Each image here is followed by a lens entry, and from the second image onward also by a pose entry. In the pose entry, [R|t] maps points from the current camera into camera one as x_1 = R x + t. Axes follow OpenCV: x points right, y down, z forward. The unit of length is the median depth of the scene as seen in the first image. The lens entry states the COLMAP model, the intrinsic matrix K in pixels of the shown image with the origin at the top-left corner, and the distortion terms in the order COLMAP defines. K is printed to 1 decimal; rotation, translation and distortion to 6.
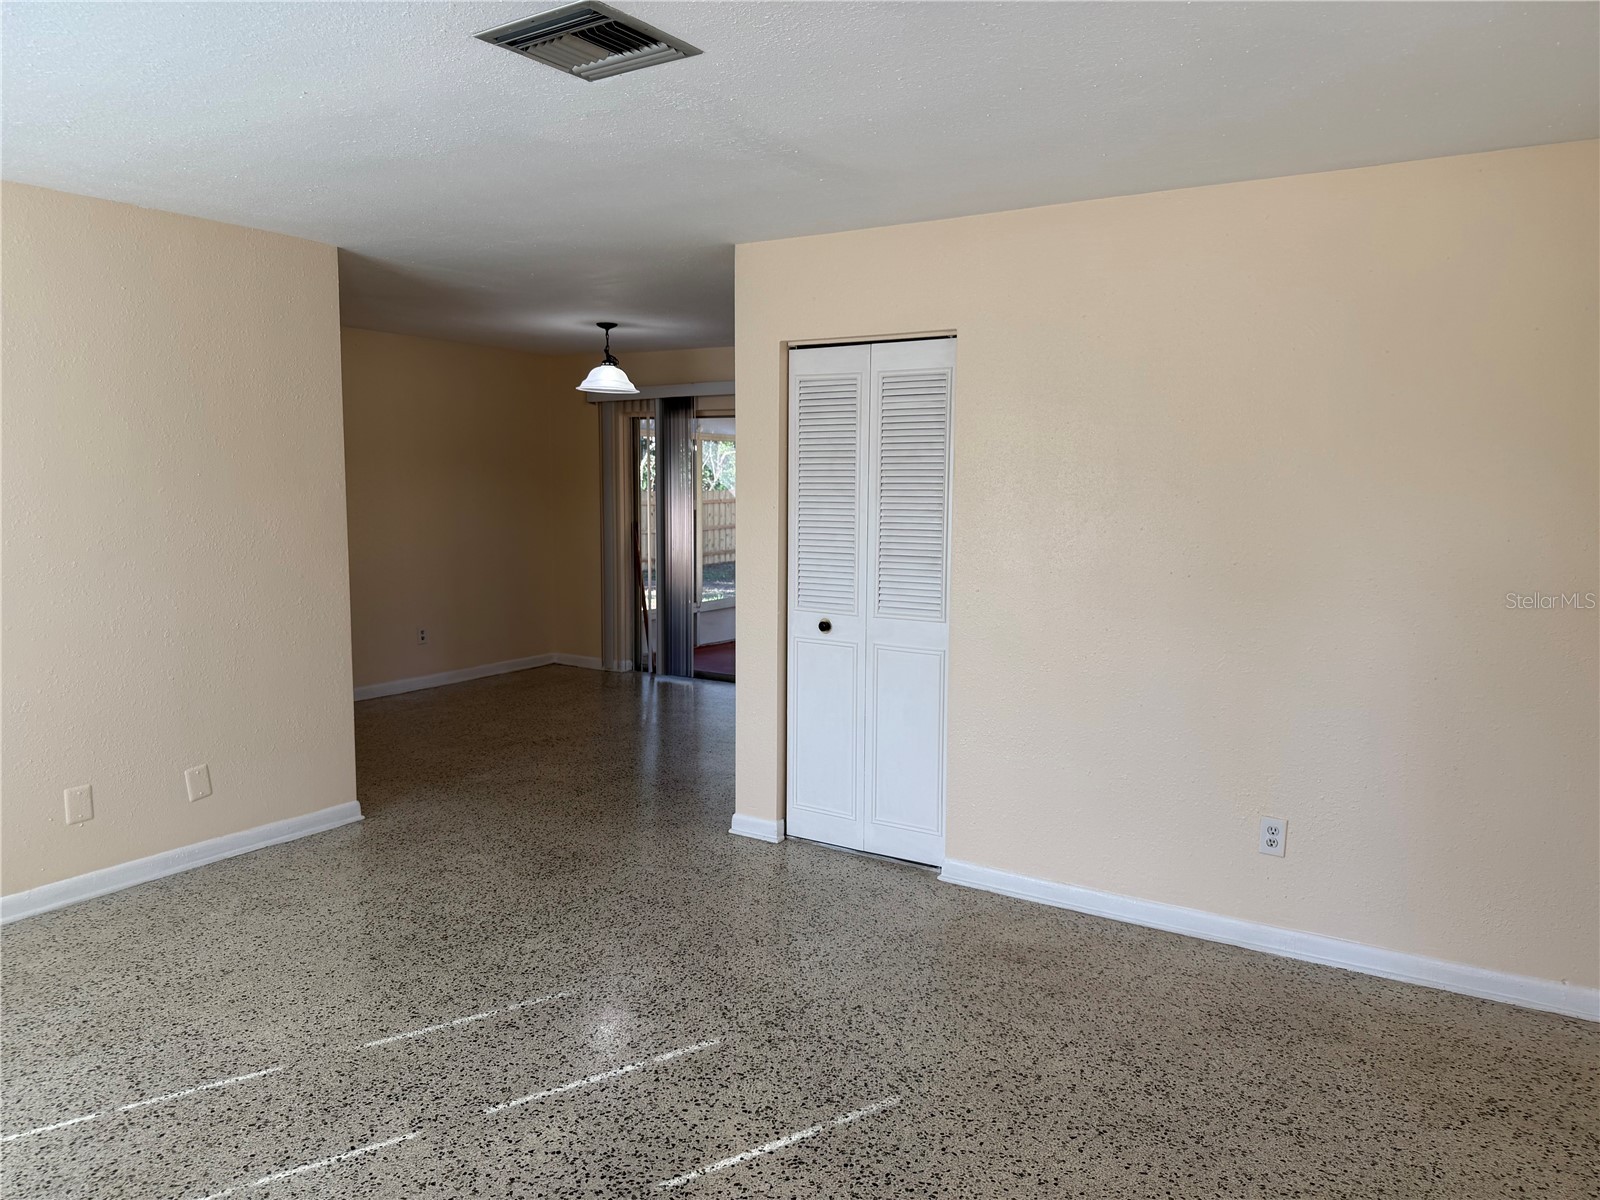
lens RADIAL K [[1132.1, 0, 800.0], [0, 1132.1, 600.0], [0, 0, 1]] dist [0.000746, -0.005118]
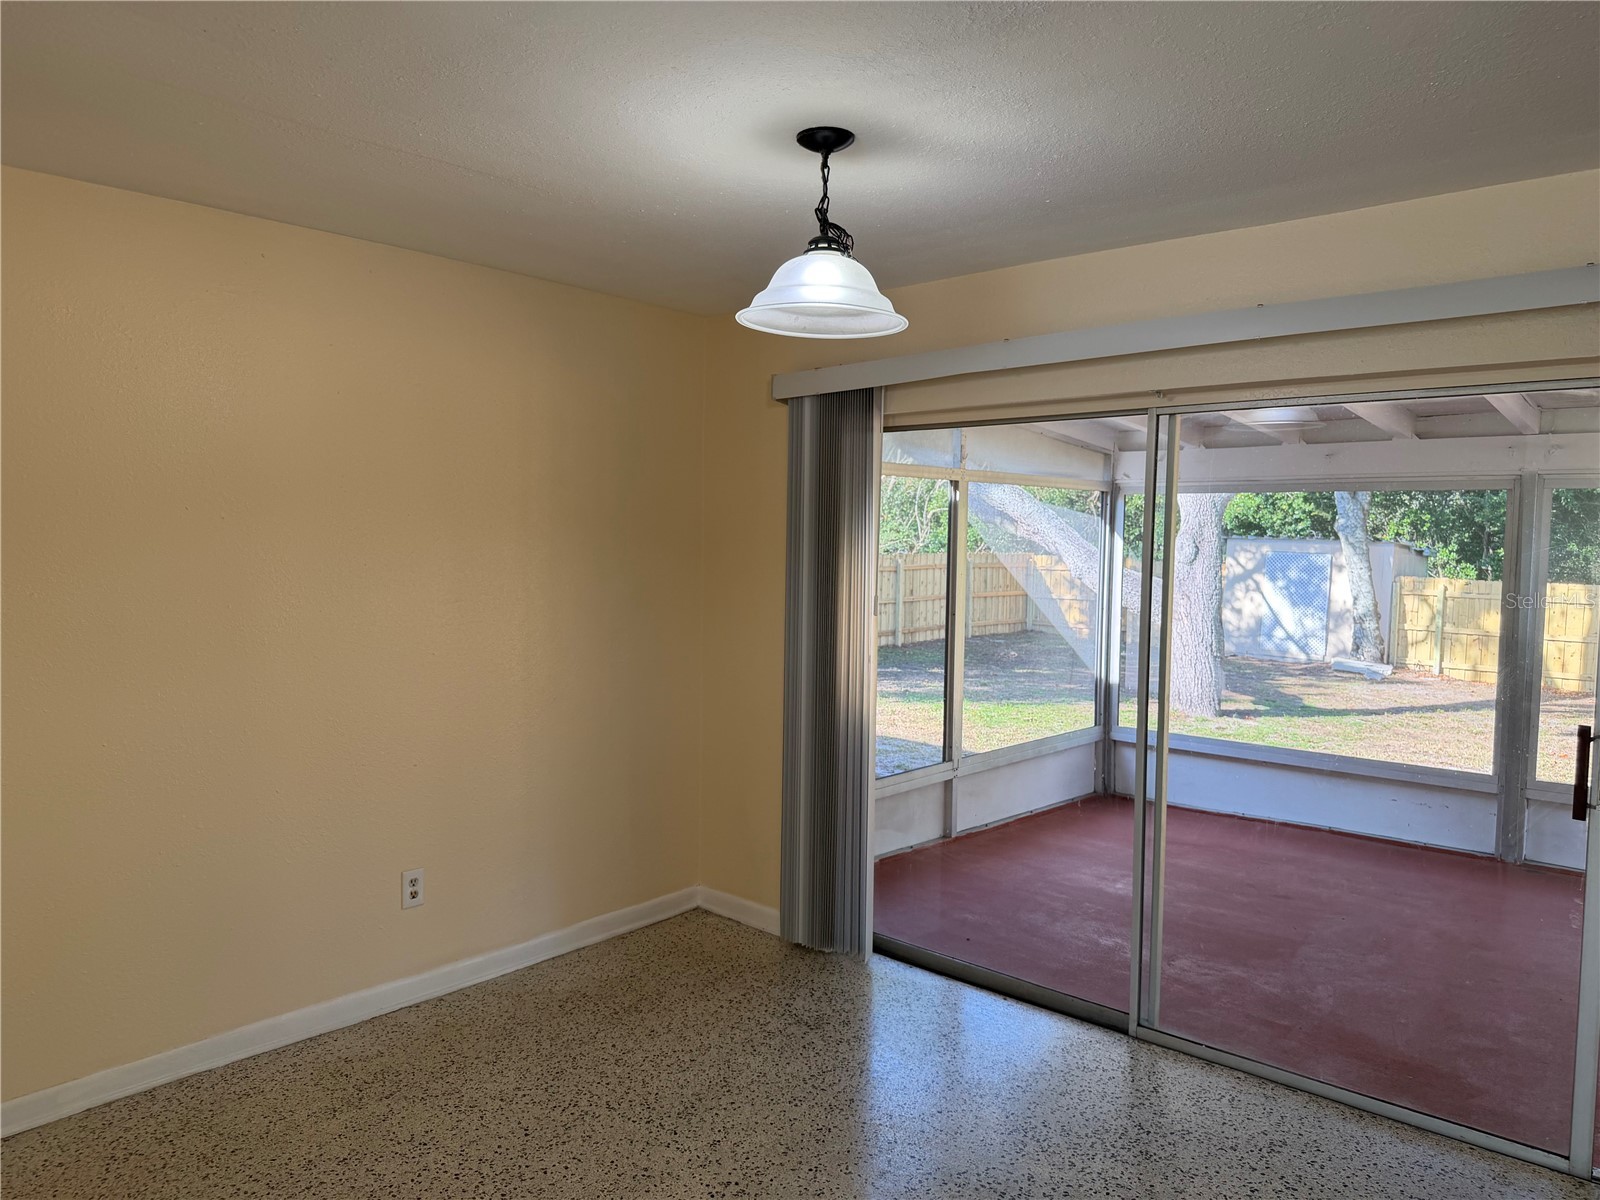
lens RADIAL K [[1132.1, 0, 800.0], [0, 1132.1, 600.0], [0, 0, 1]] dist [0.000746, -0.005118]
pose [[0.985804, 0.013693, -0.167341, -0.108744], [-0.022208, 0.998546, -0.049117, -0.073599], [0.166425, 0.052136, 0.984675, 0.611670]]
